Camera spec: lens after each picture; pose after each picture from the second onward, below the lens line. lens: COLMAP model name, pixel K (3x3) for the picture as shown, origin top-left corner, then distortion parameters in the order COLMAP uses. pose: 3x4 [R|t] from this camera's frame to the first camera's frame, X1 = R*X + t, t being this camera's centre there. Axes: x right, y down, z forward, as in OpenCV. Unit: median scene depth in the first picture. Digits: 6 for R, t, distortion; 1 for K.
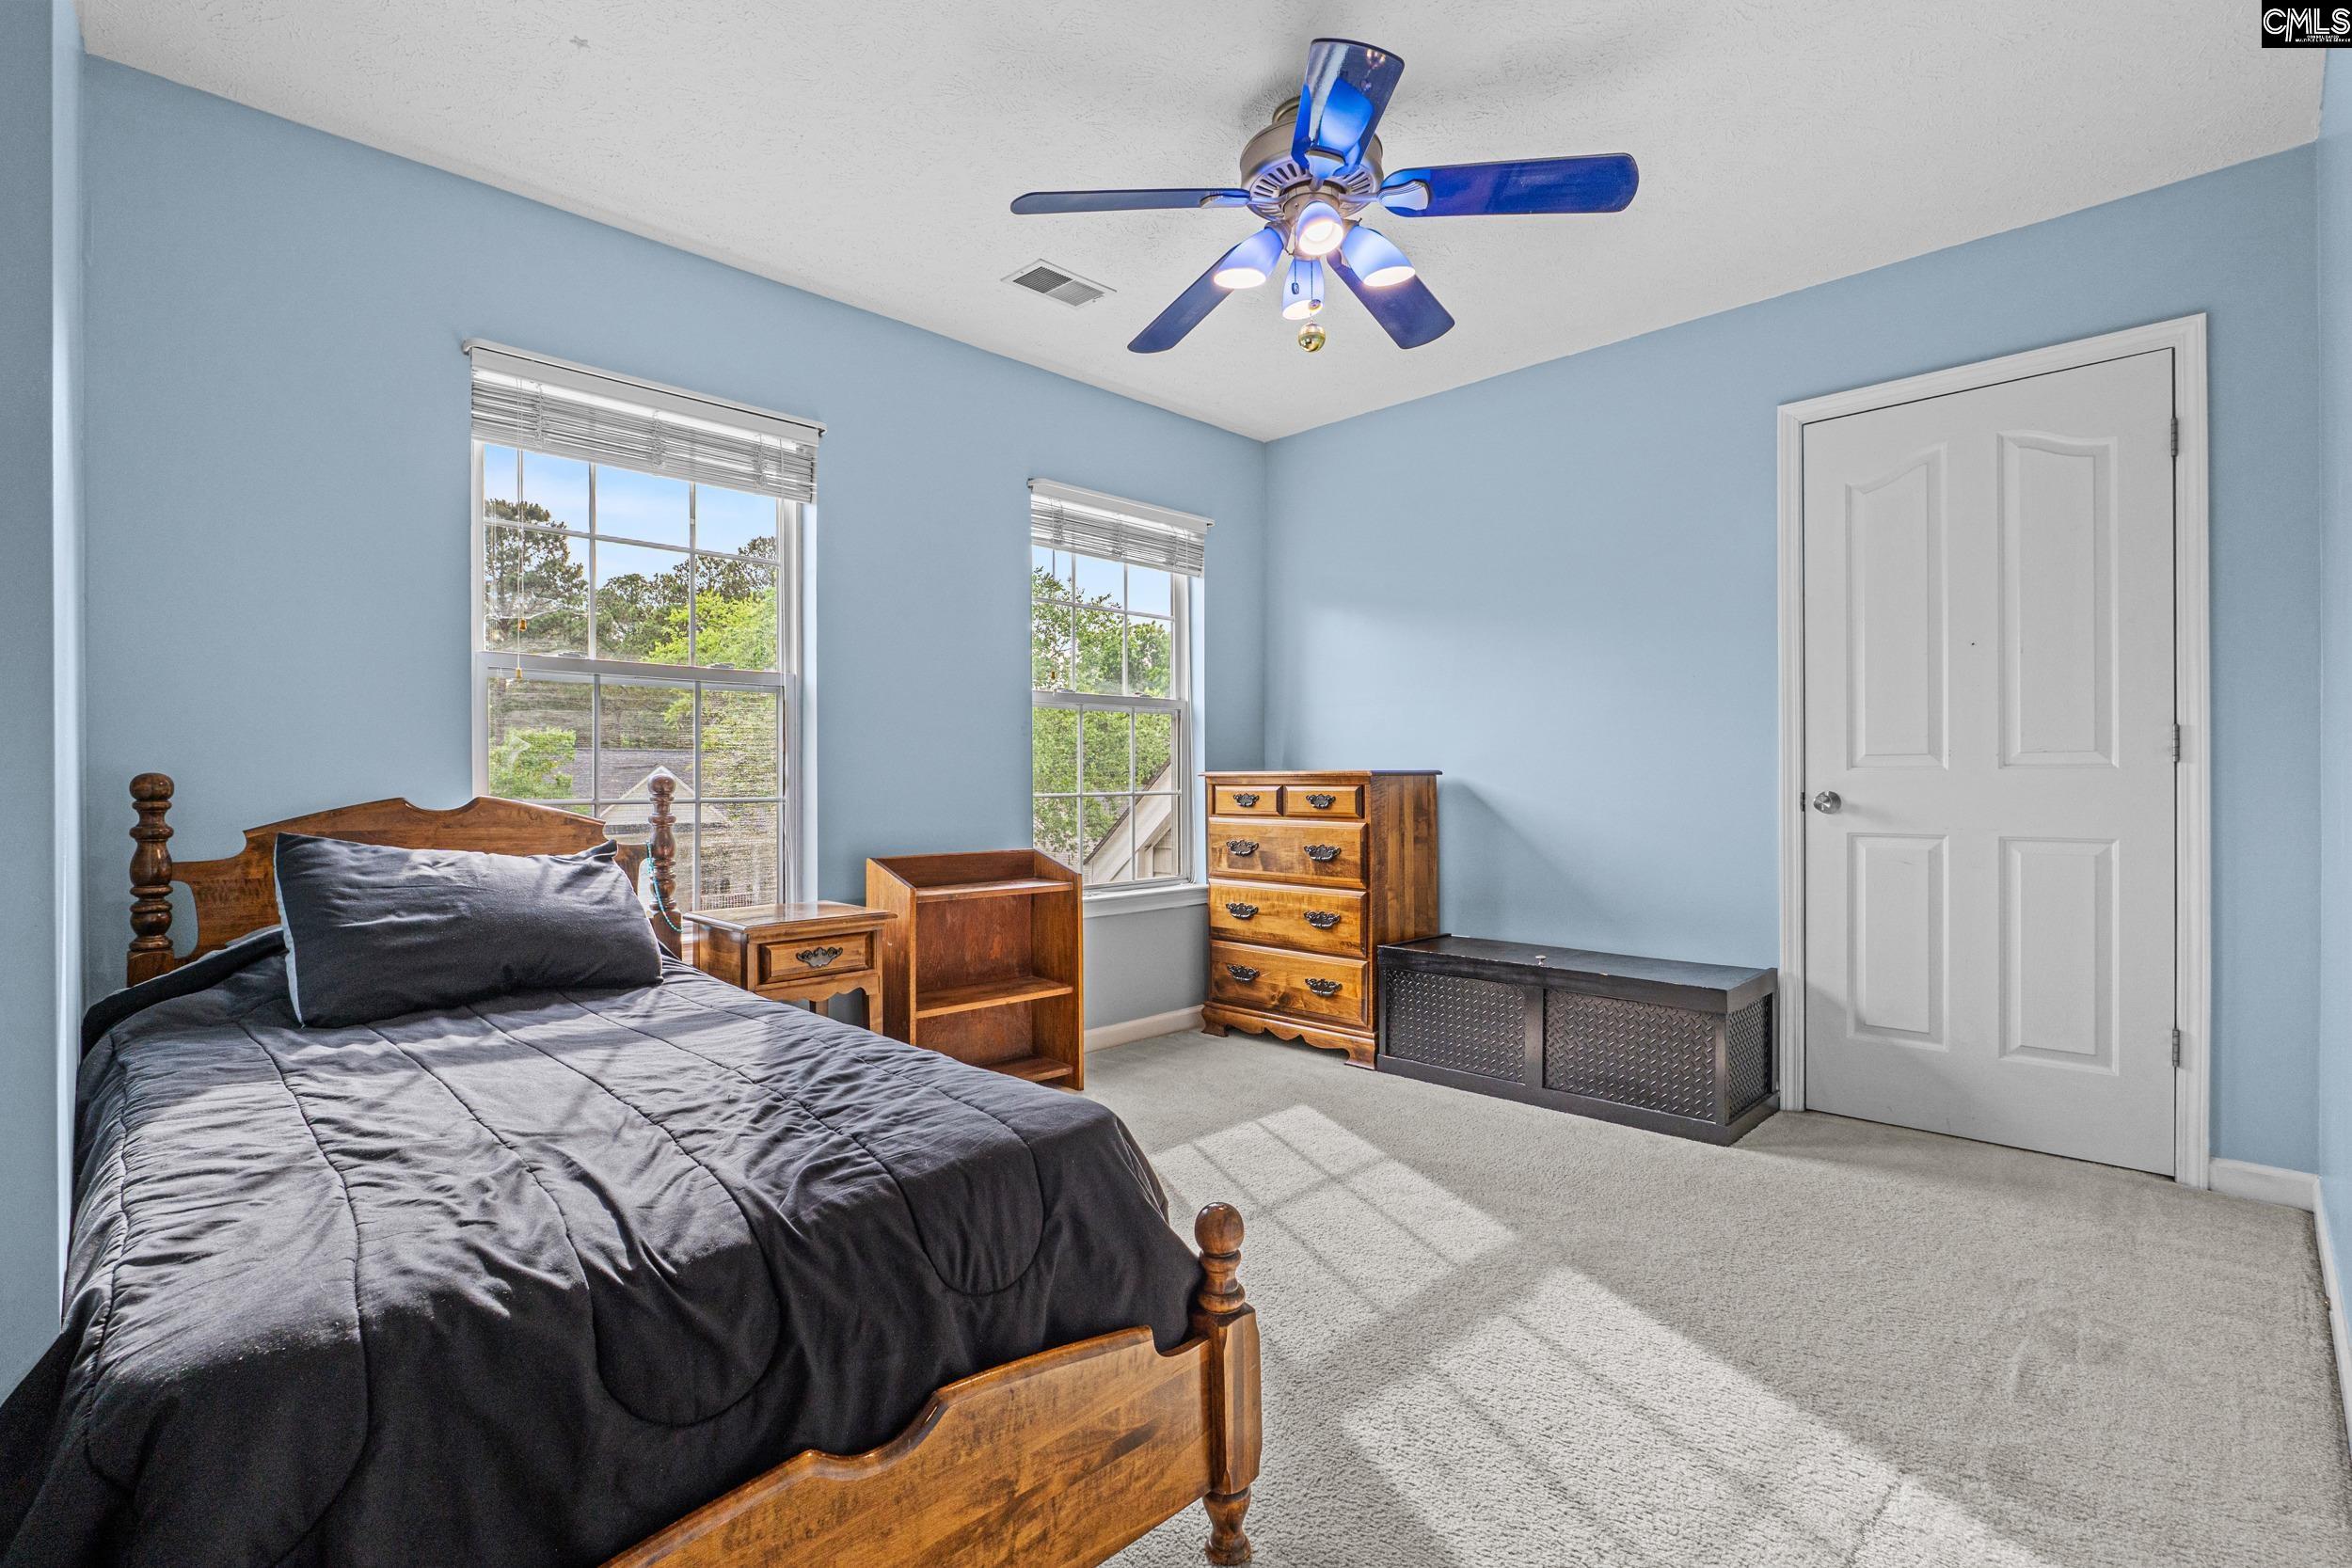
lens RADIAL K [[1074.4, 0, 1175.0], [0, 1074.4, 789.0], [0, 0, 1]] dist [-0.007967, -0.001087]
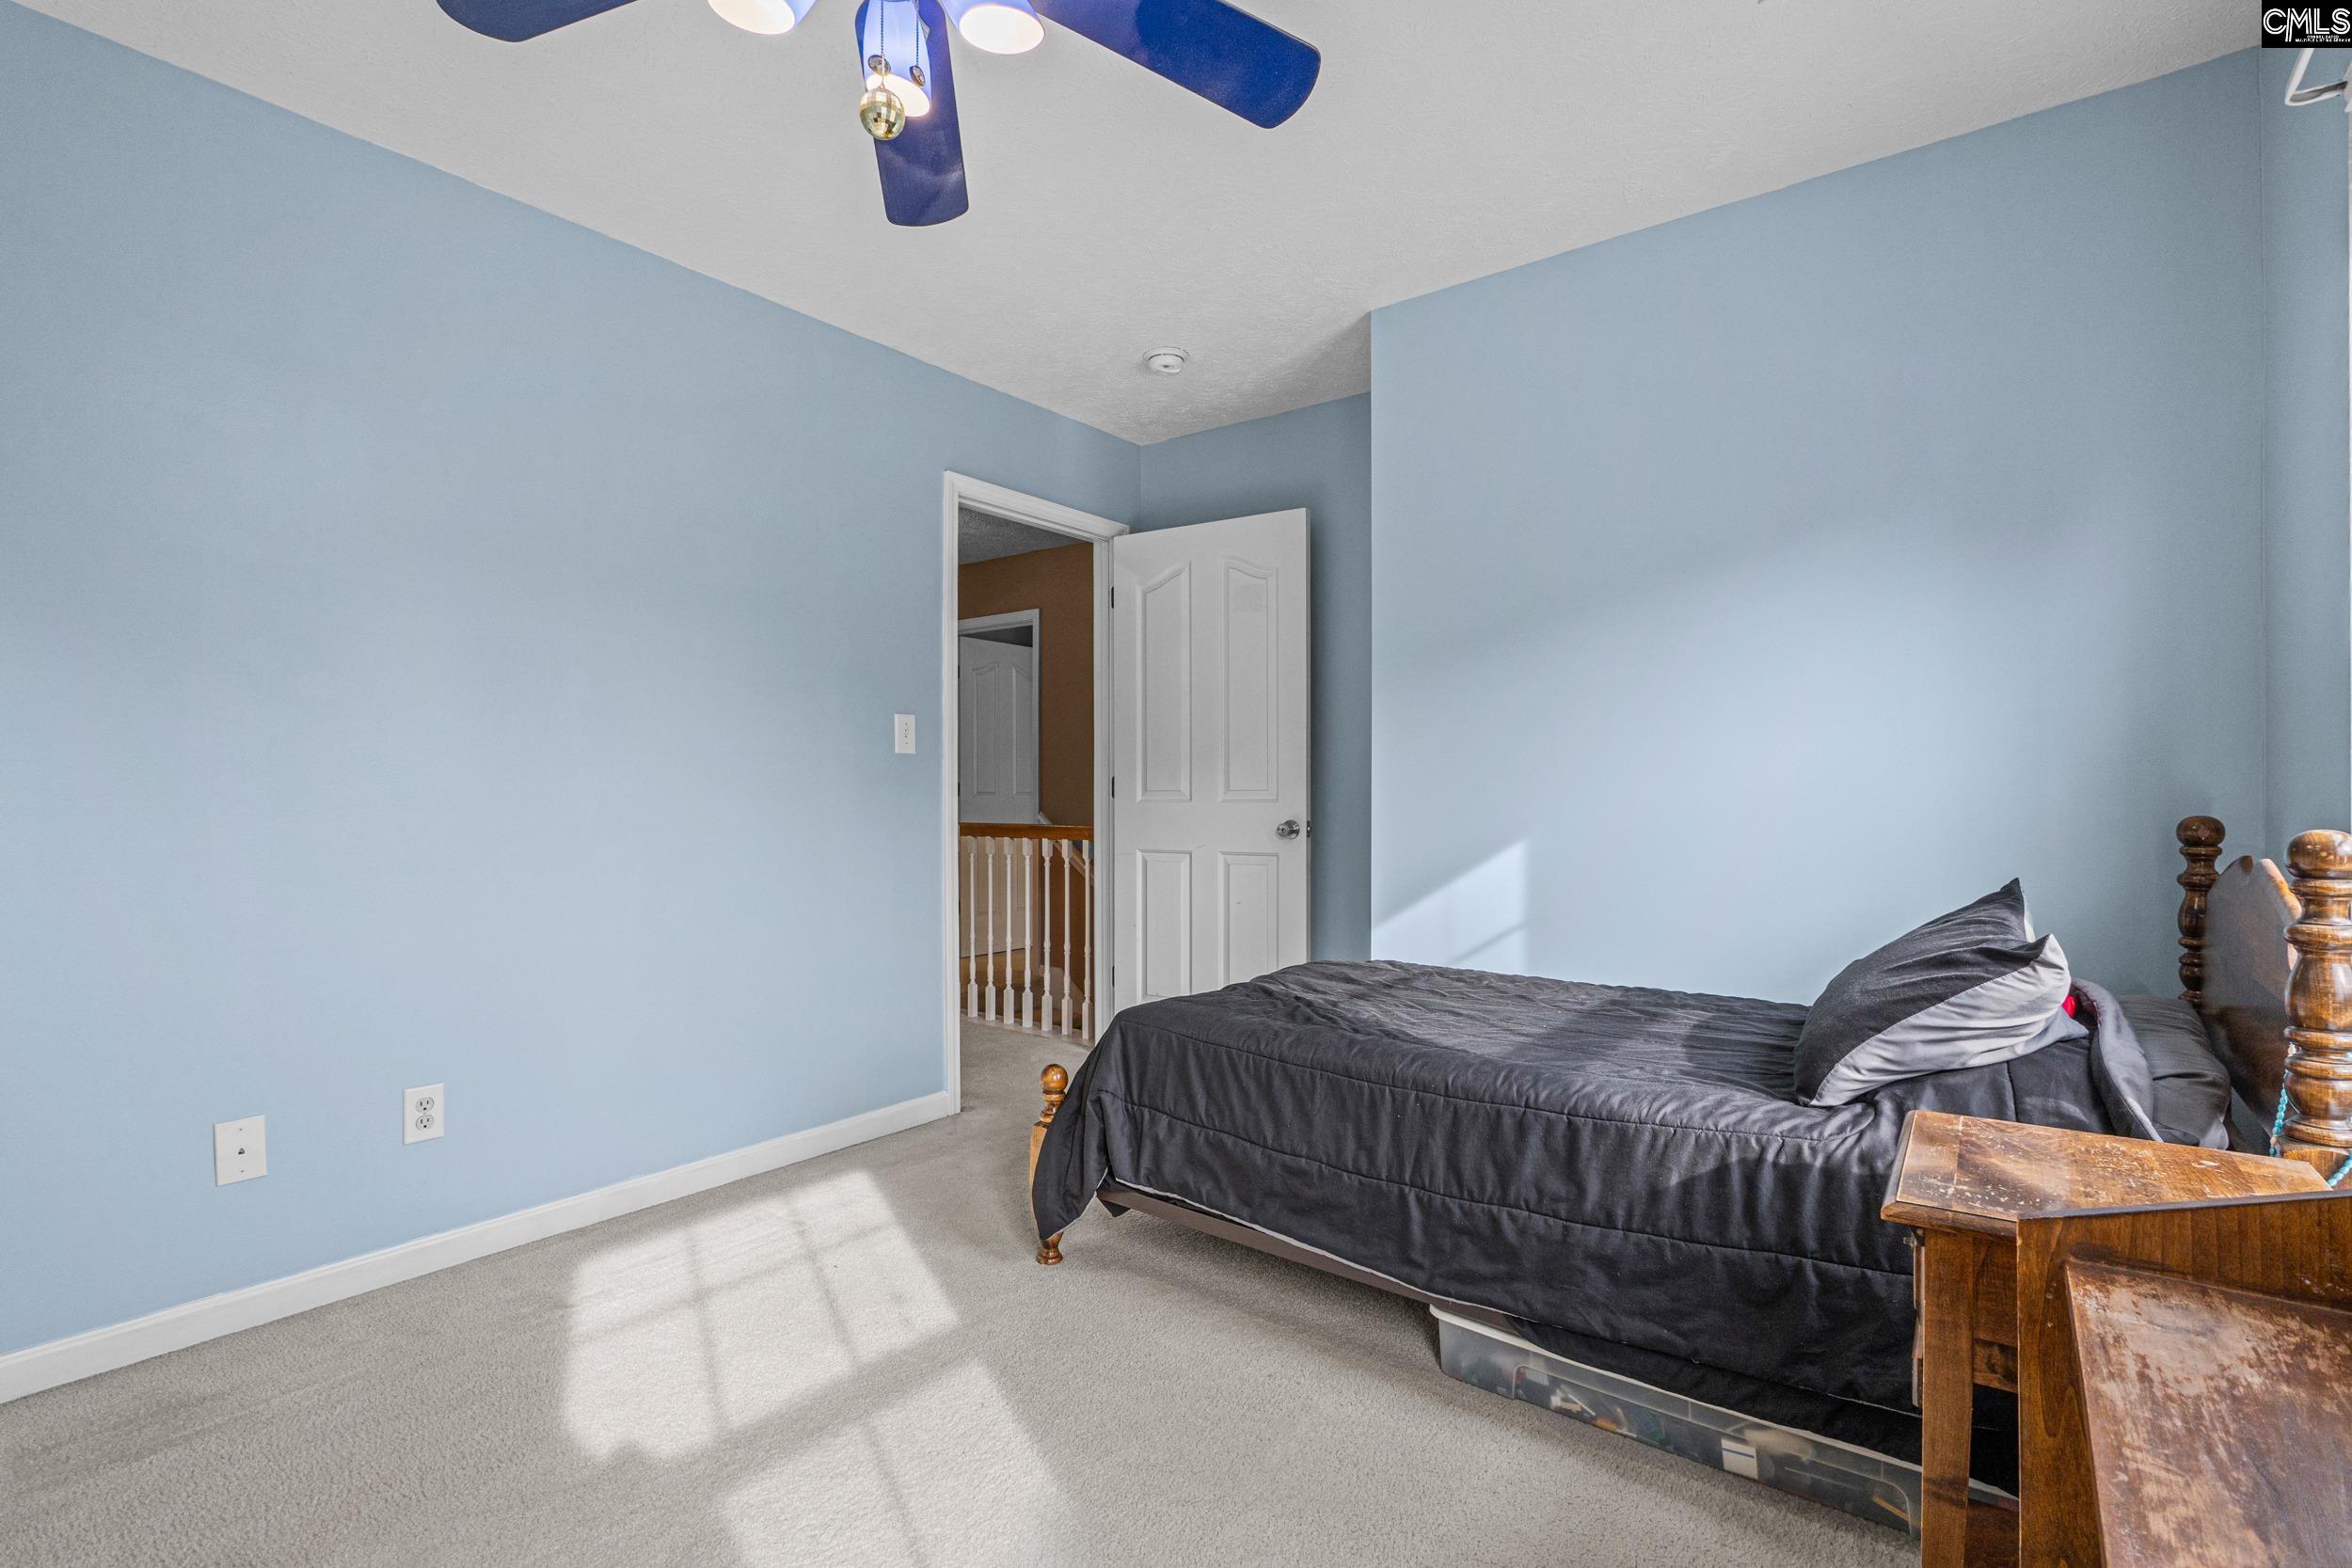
lens RADIAL K [[1074.4, 0, 1175.5], [0, 1074.4, 793.8], [0, 0, 1]] dist [-0.007967, -0.001087]
pose [[-0.991965, 0.006174, -0.126359, 0.039734], [0.007260, 0.999941, -0.008140, -0.034121], [0.126301, -0.008992, -0.991951, 1.836001]]
